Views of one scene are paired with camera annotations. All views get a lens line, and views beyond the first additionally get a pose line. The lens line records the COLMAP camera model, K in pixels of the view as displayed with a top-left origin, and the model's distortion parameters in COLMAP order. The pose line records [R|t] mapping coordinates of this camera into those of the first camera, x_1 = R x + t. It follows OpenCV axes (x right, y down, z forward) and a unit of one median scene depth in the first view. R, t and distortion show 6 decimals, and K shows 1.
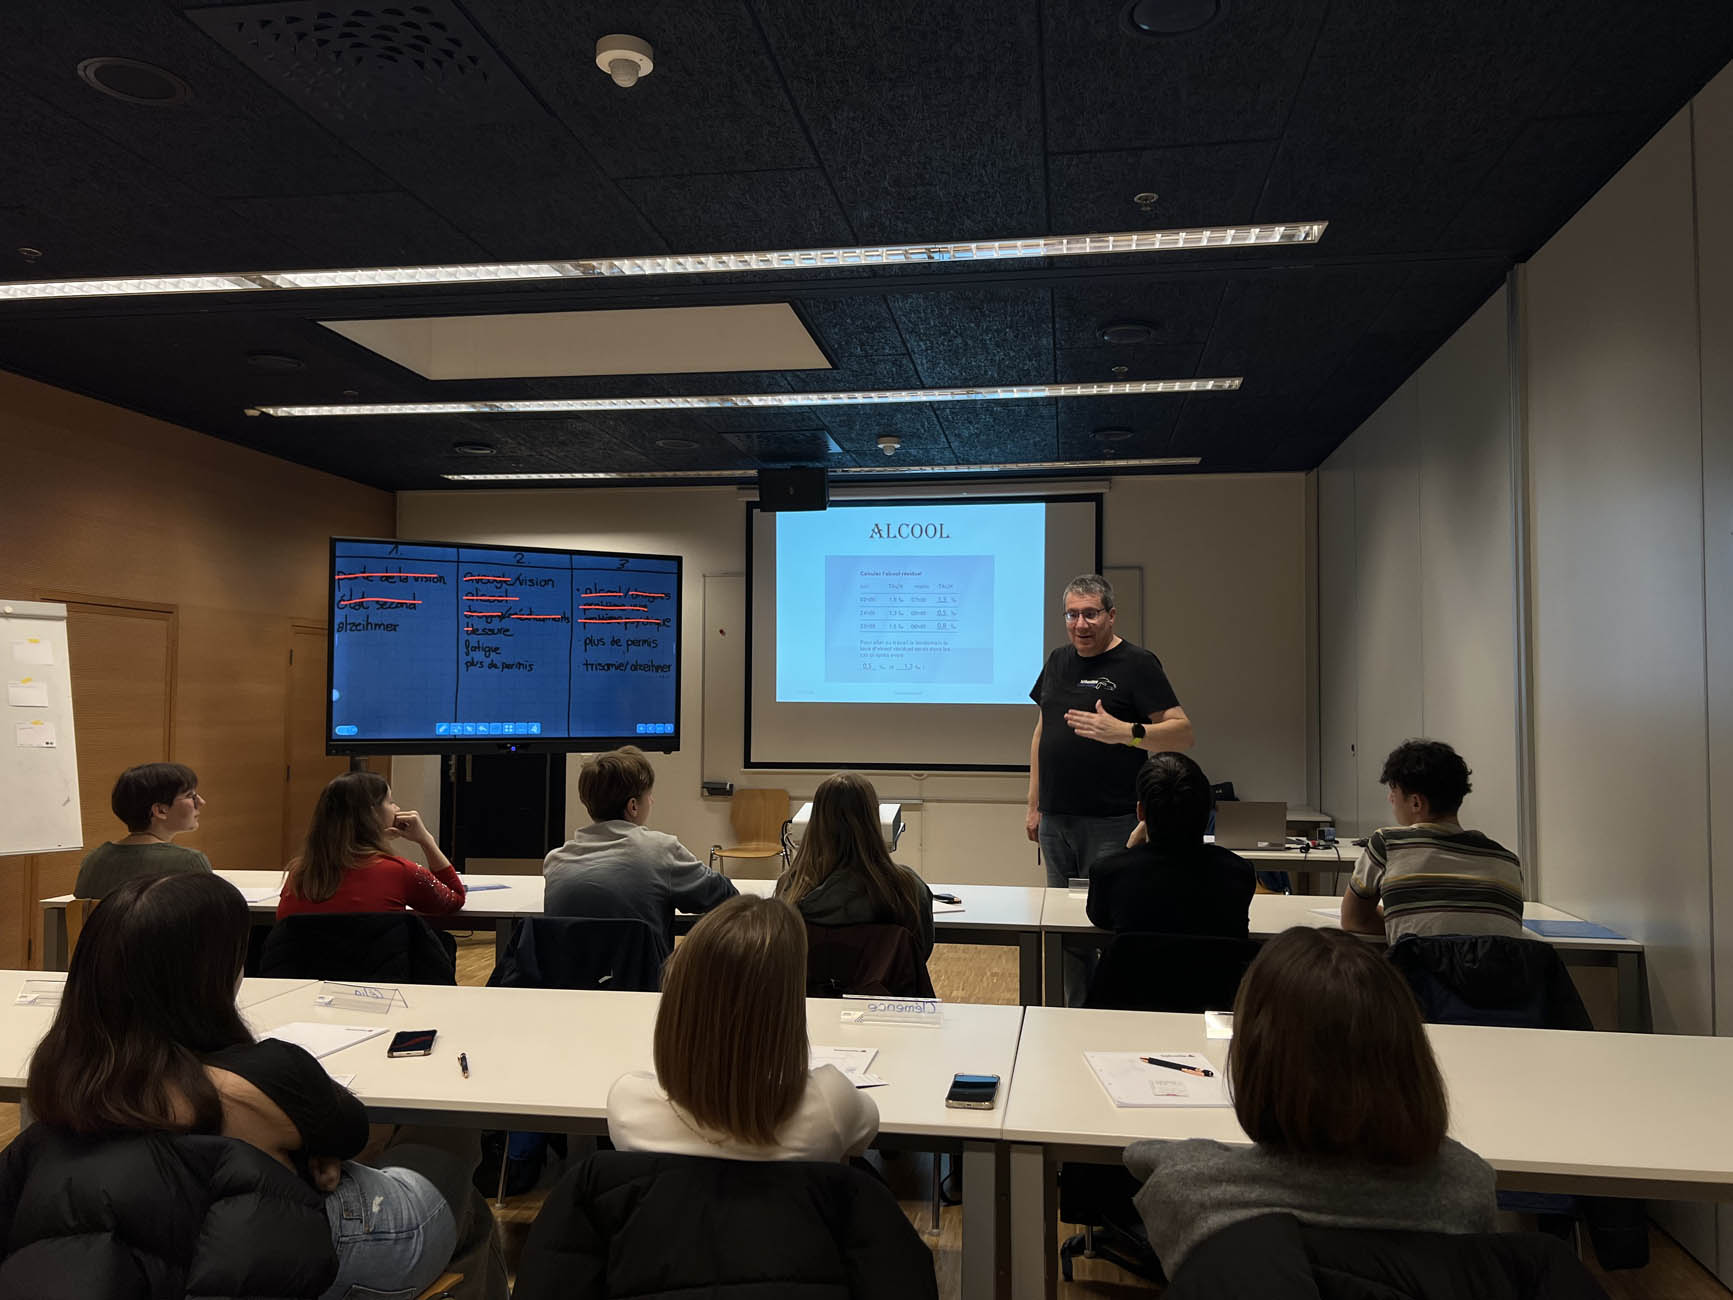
lens RADIAL K [[1387.5, 0, 866.5], [0, 1387.5, 650.0], [0, 0, 1]] dist [0.114948, -0.272611]
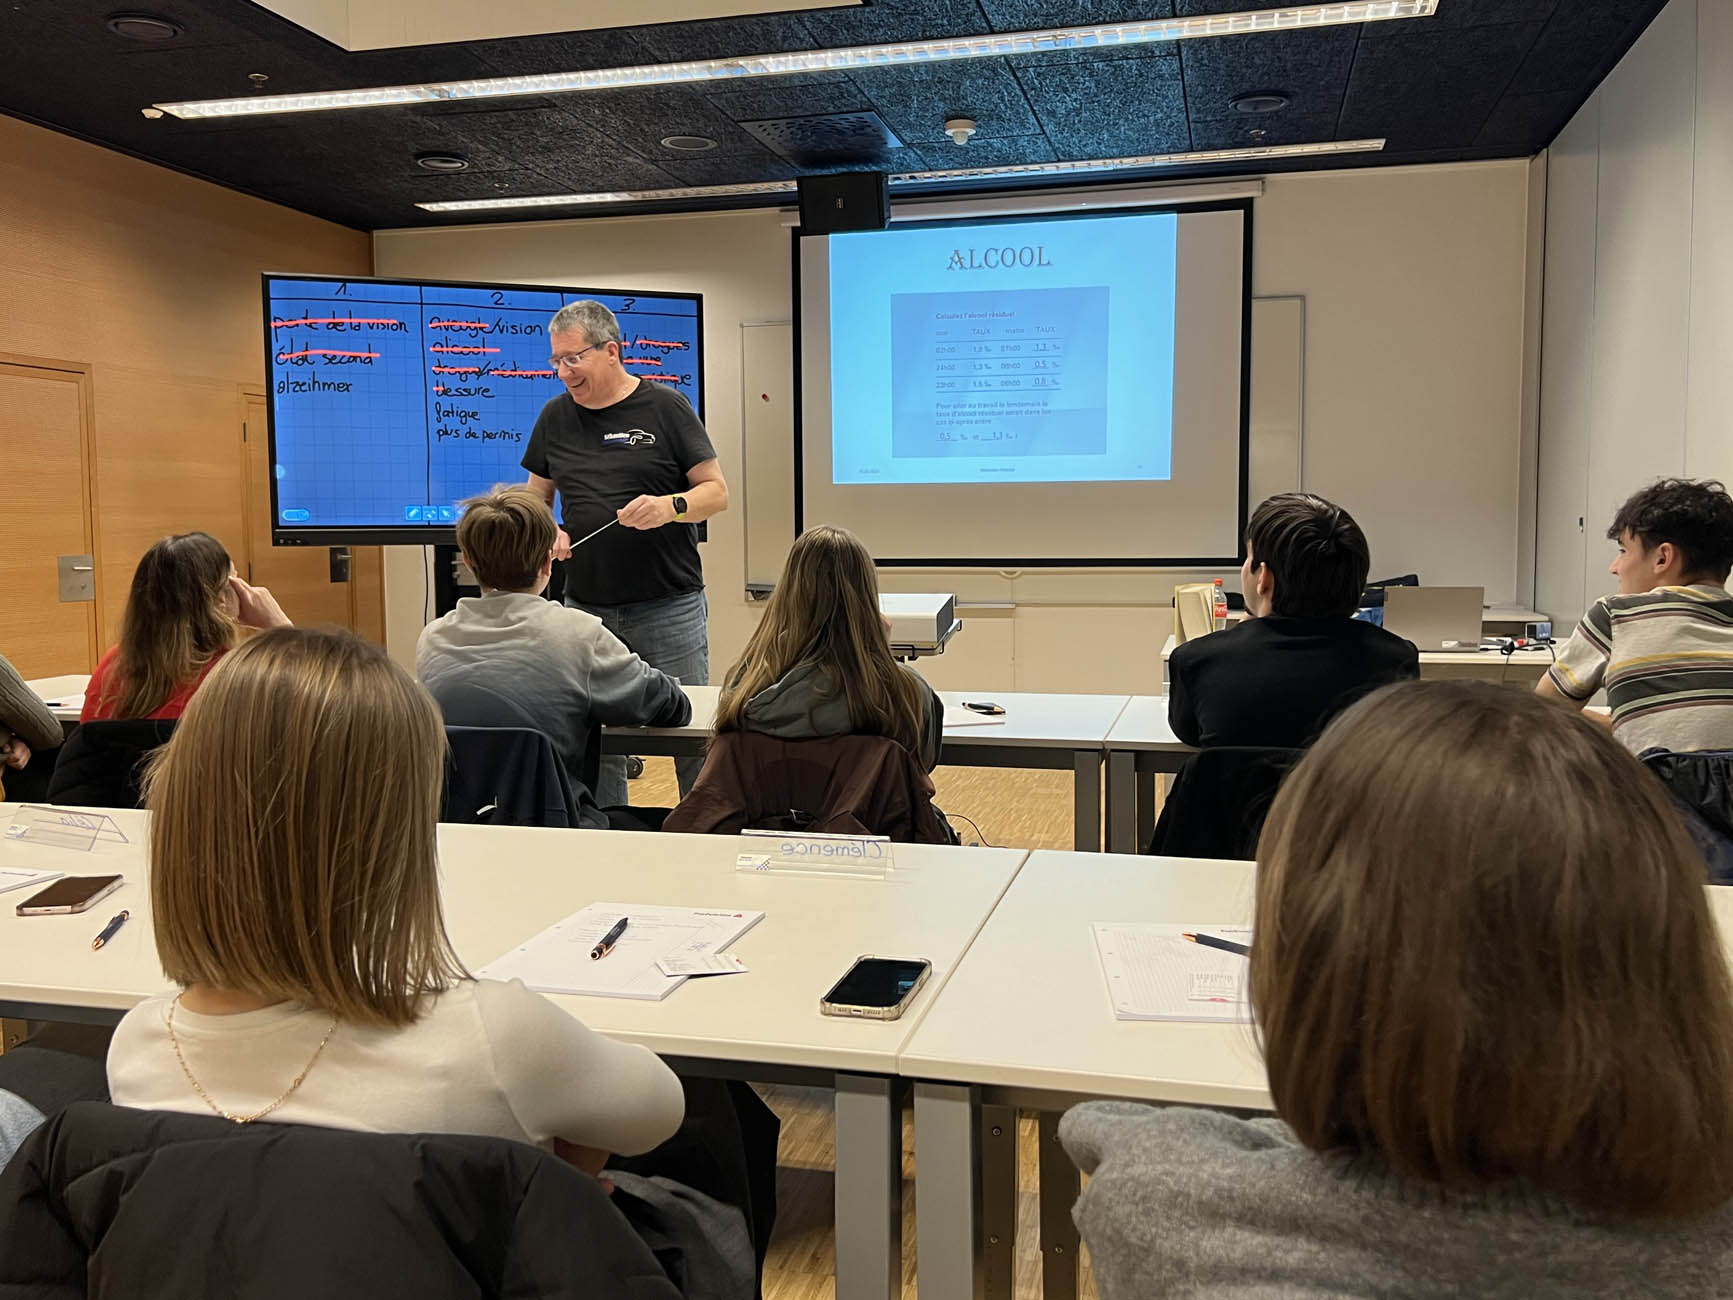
lens RADIAL K [[1508.7, 0, 866.5], [0, 1508.7, 650.0], [0, 0, 1]] dist [0.087700, -0.202396]
pose [[0.994304, -0.002673, -0.106552, 0.054355], [0.014868, 0.993390, 0.113821, 0.039444], [0.105543, -0.114756, 0.987771, 0.149670]]
